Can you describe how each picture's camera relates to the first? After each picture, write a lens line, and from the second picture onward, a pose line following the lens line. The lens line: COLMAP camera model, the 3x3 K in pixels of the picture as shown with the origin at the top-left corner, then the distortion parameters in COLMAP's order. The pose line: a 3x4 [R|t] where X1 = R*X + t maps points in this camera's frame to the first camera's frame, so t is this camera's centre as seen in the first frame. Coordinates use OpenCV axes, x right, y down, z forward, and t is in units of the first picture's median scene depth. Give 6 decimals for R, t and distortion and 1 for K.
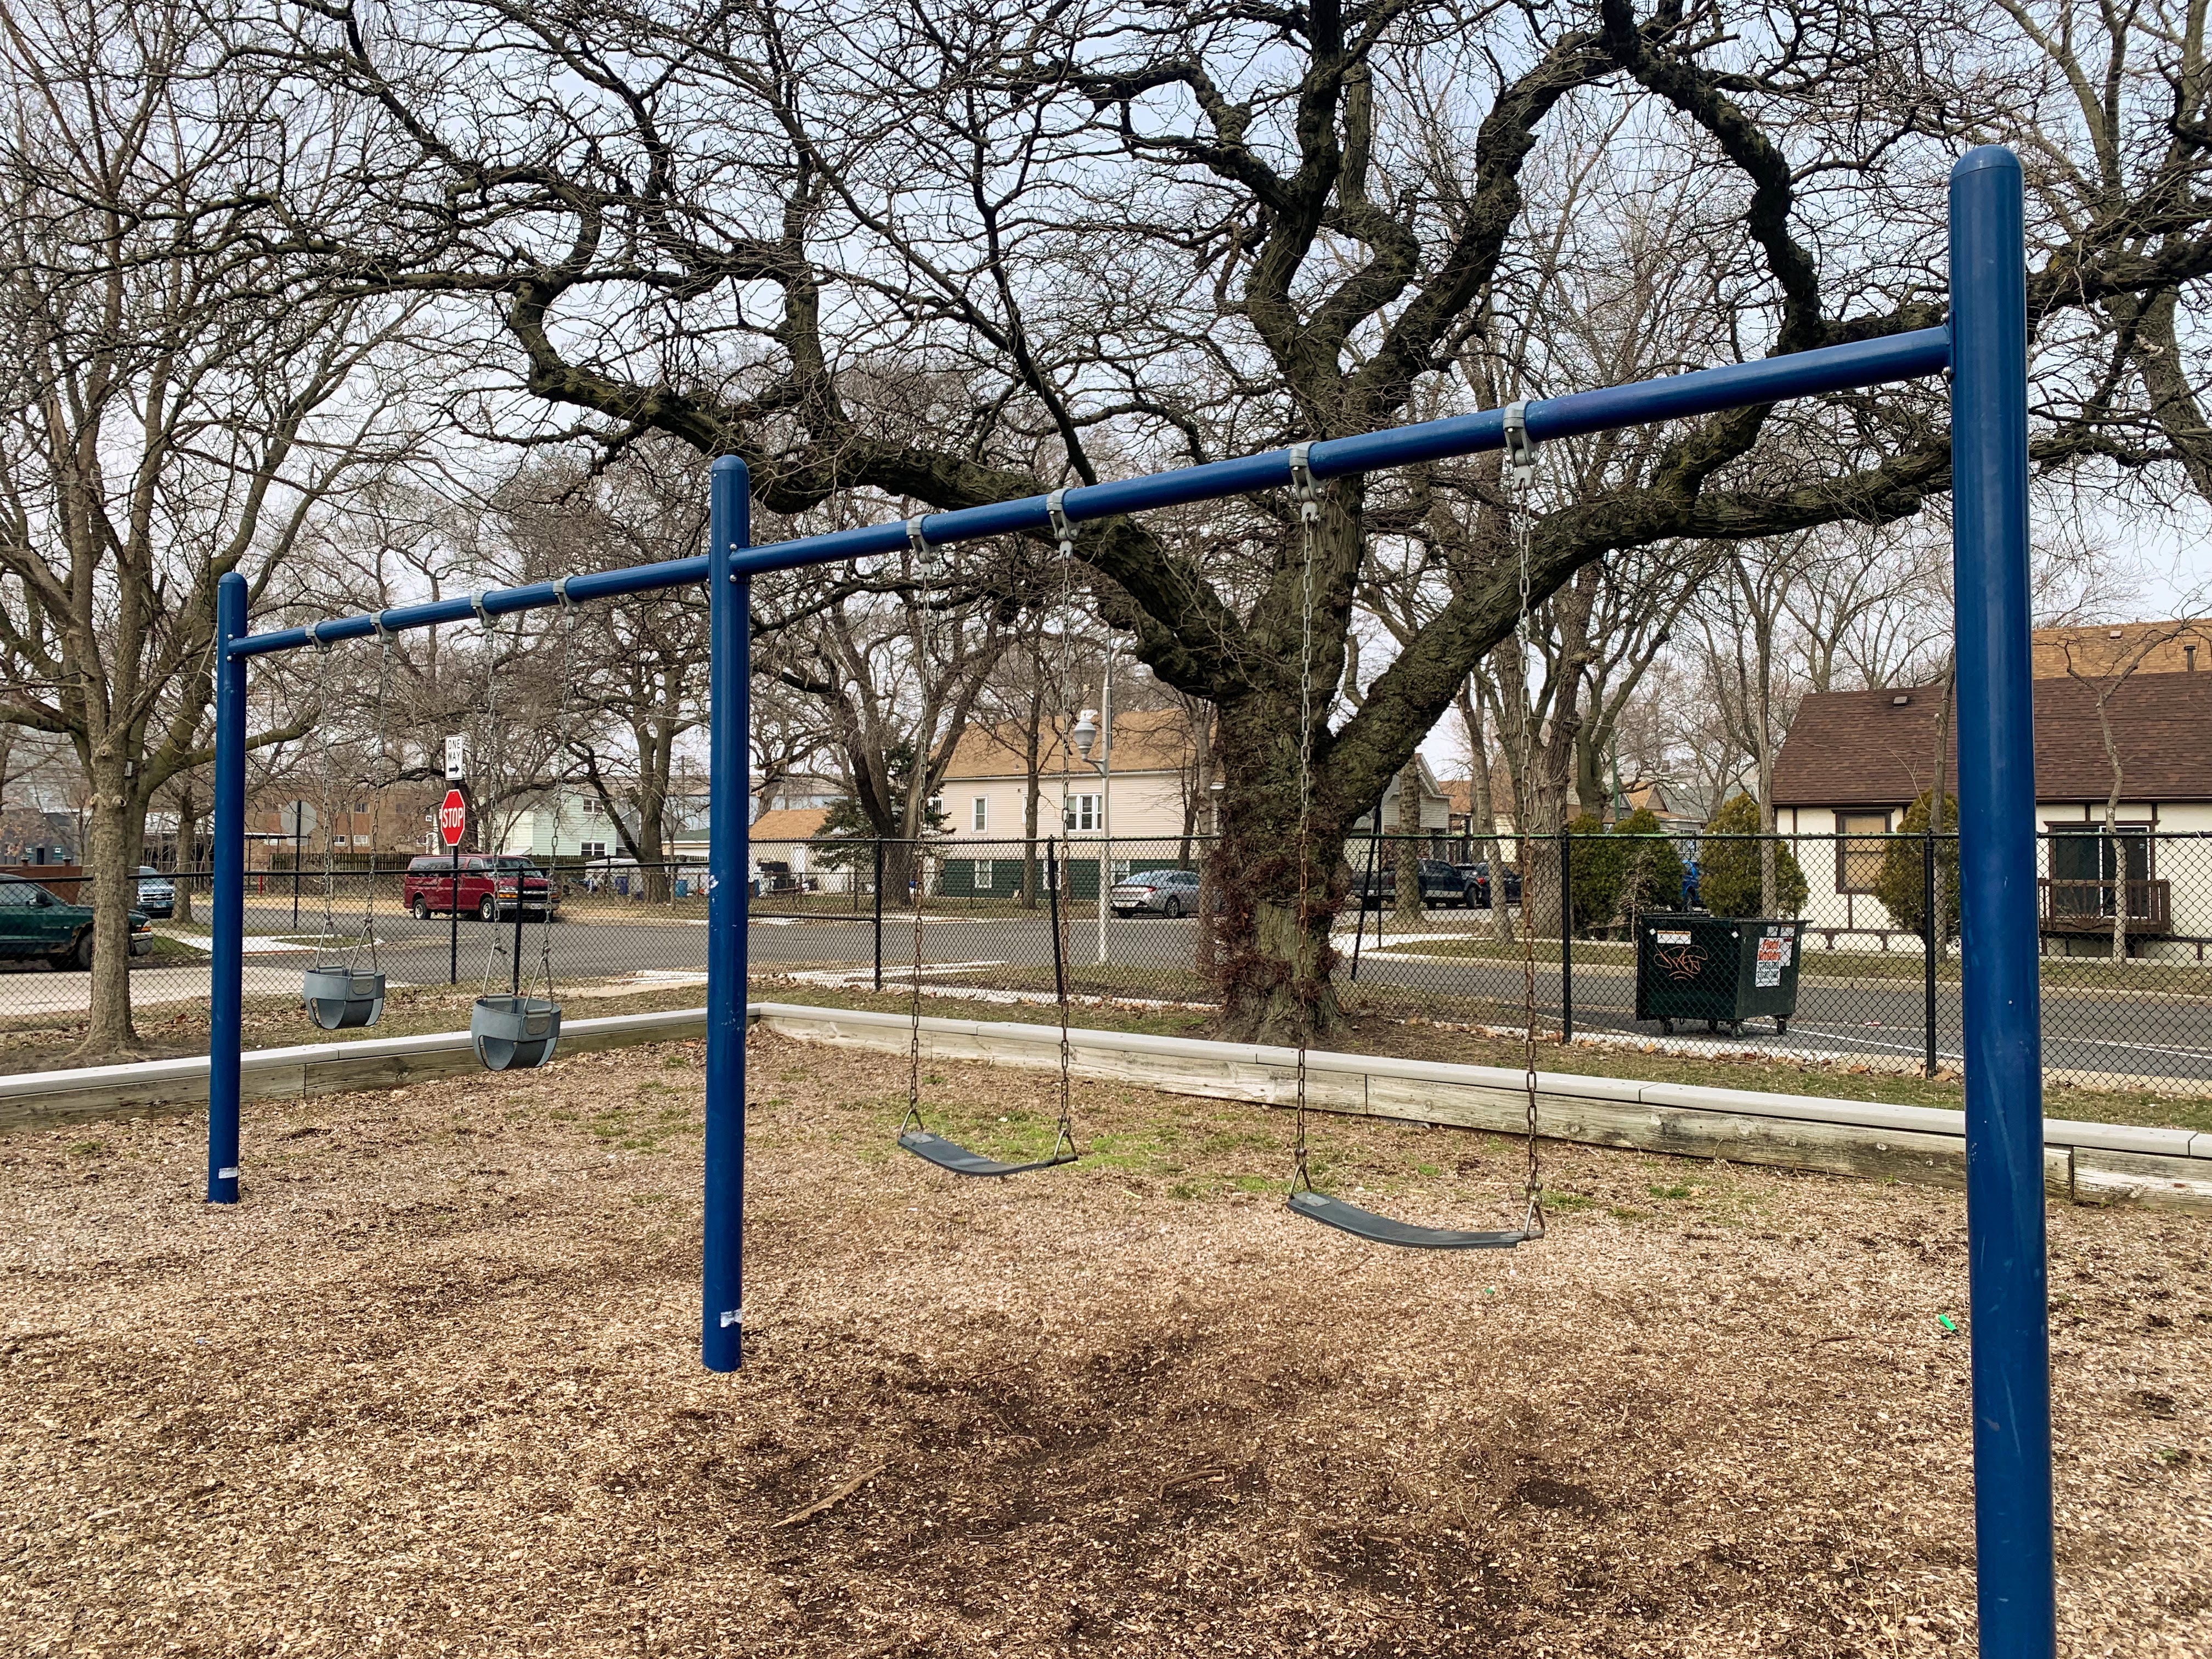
lens RADIAL K [[1700.3, 0, 1086.2], [0, 1700.3, 825.8], [0, 0, 1]] dist [0.021175, -0.014946]
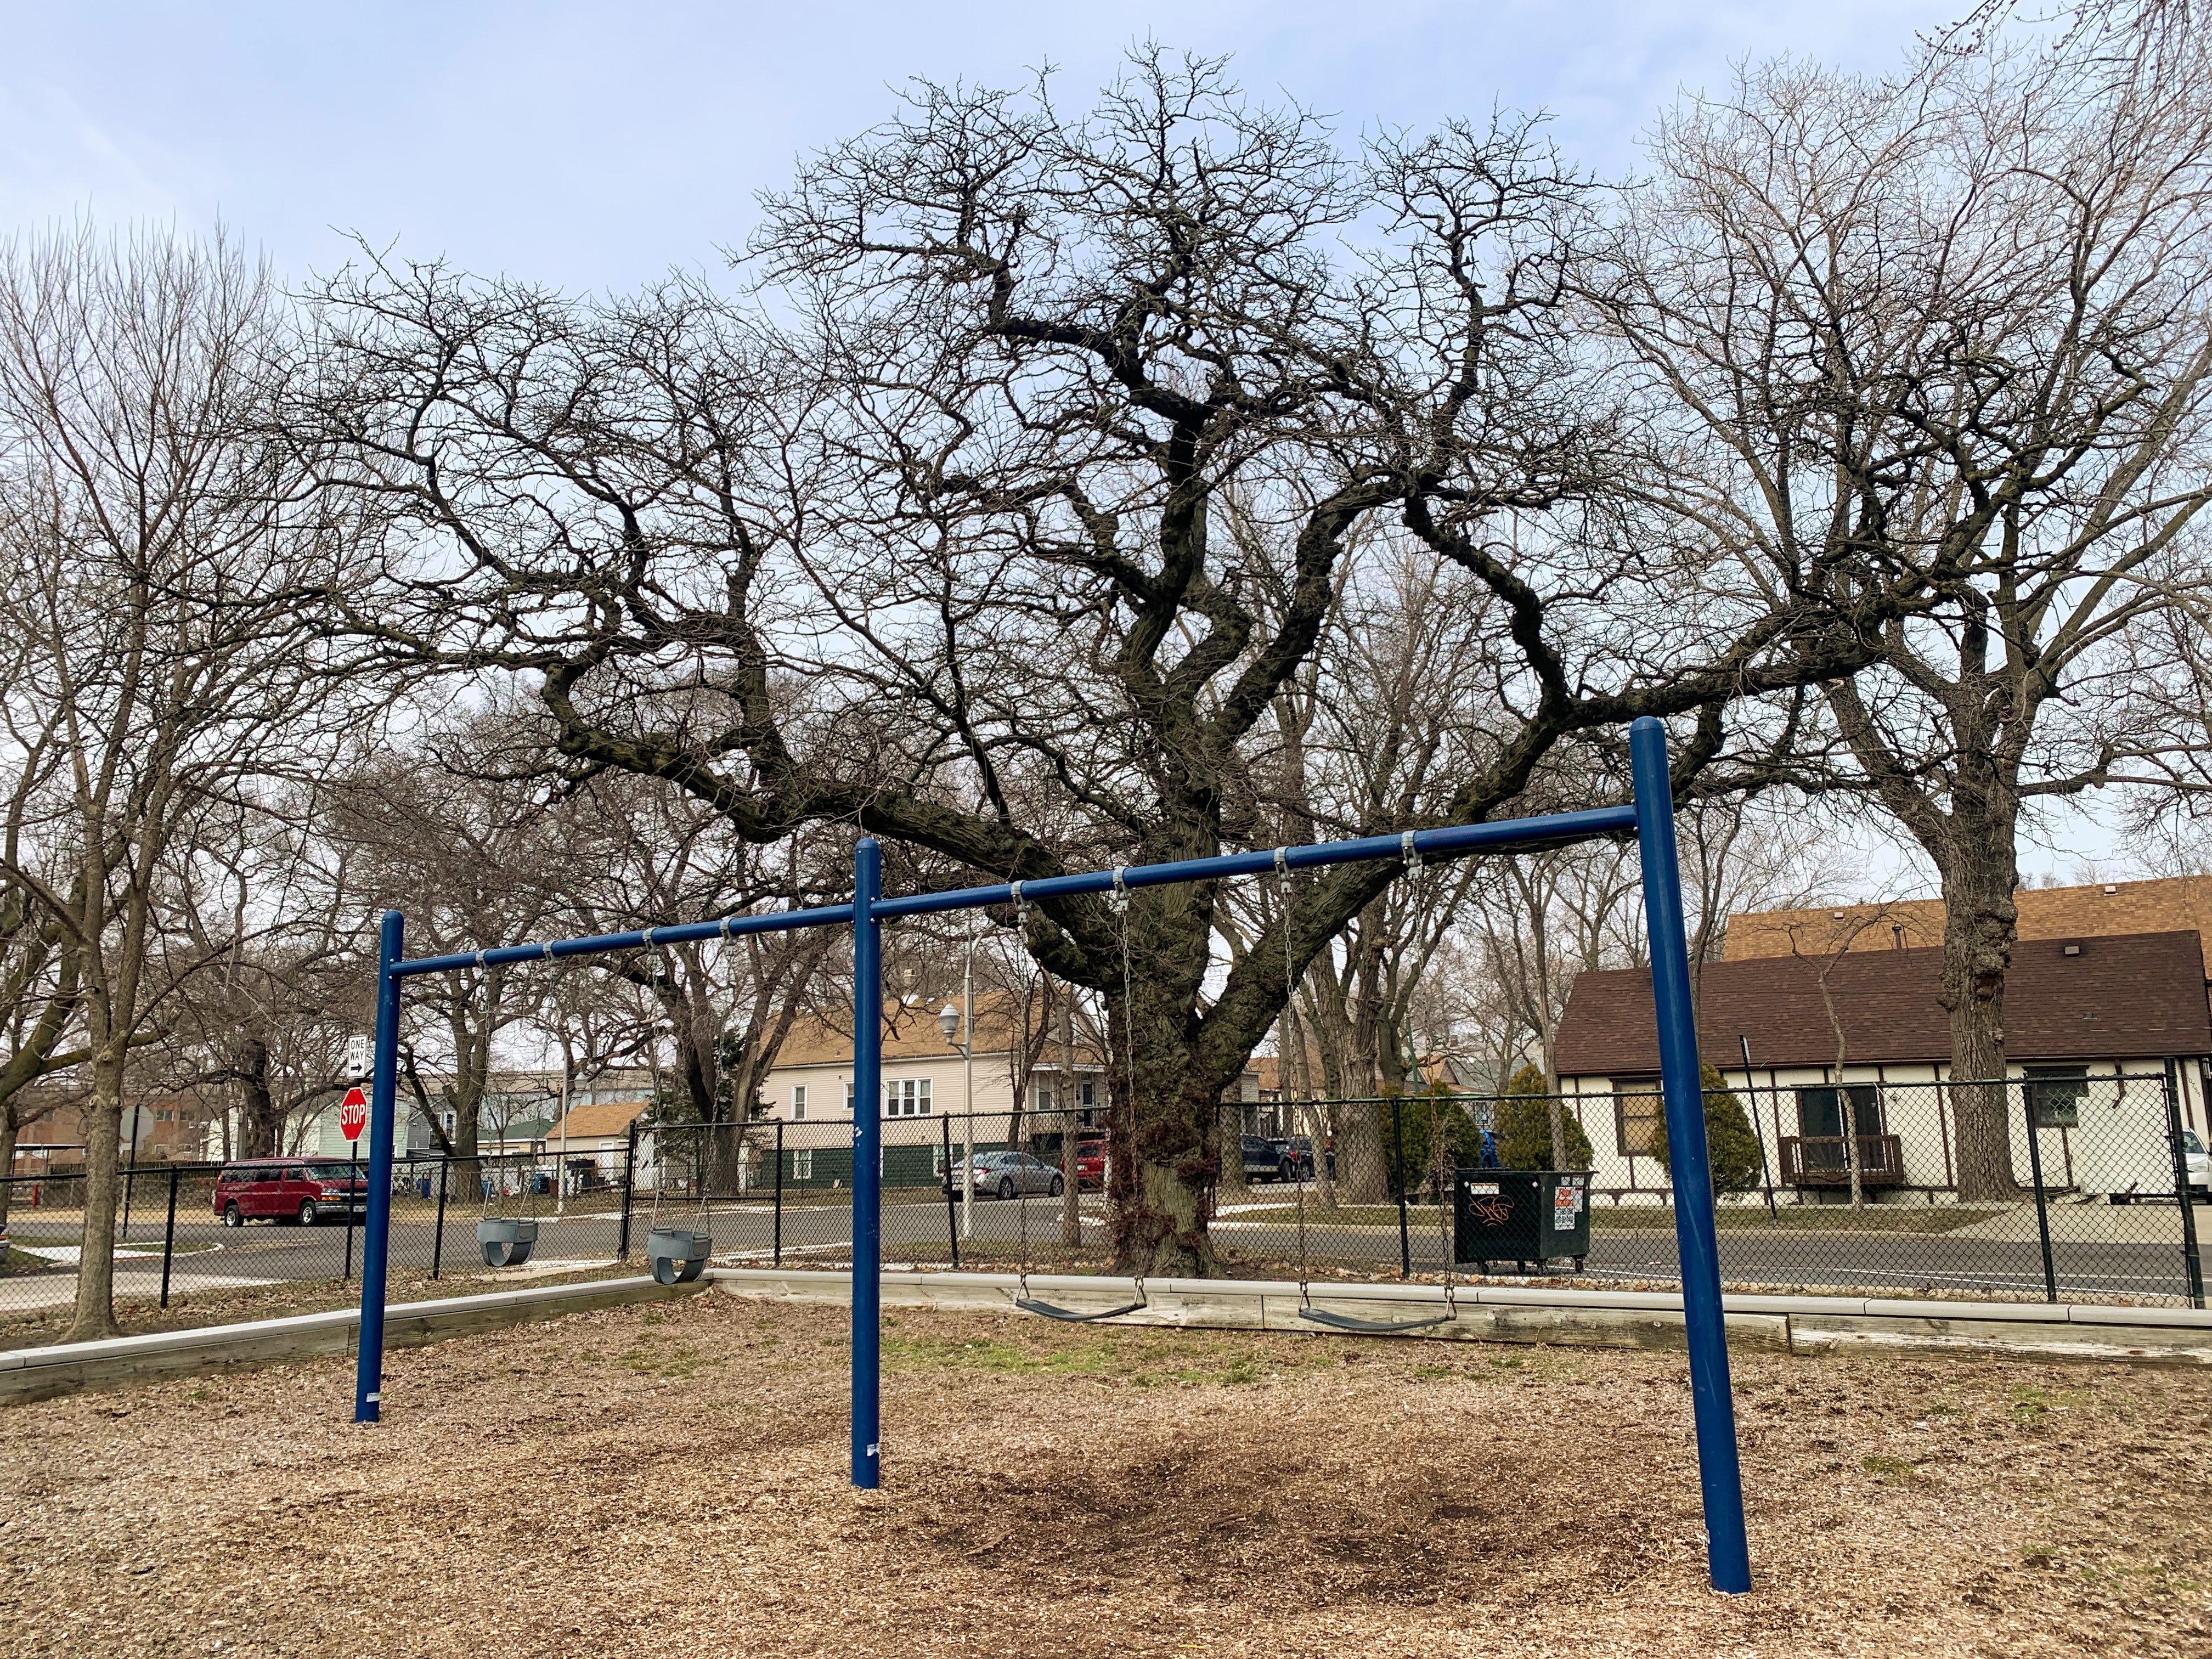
lens RADIAL K [[1653.6, 0, 1106.0], [0, 1653.6, 829.5], [0, 0, 1]] dist [0.059539, -0.107073]
pose [[0.992427, -0.004925, 0.122735, -0.053907], [0.025333, 0.985921, -0.165279, 0.005324], [-0.120193, 0.167137, 0.978580, -0.129567]]
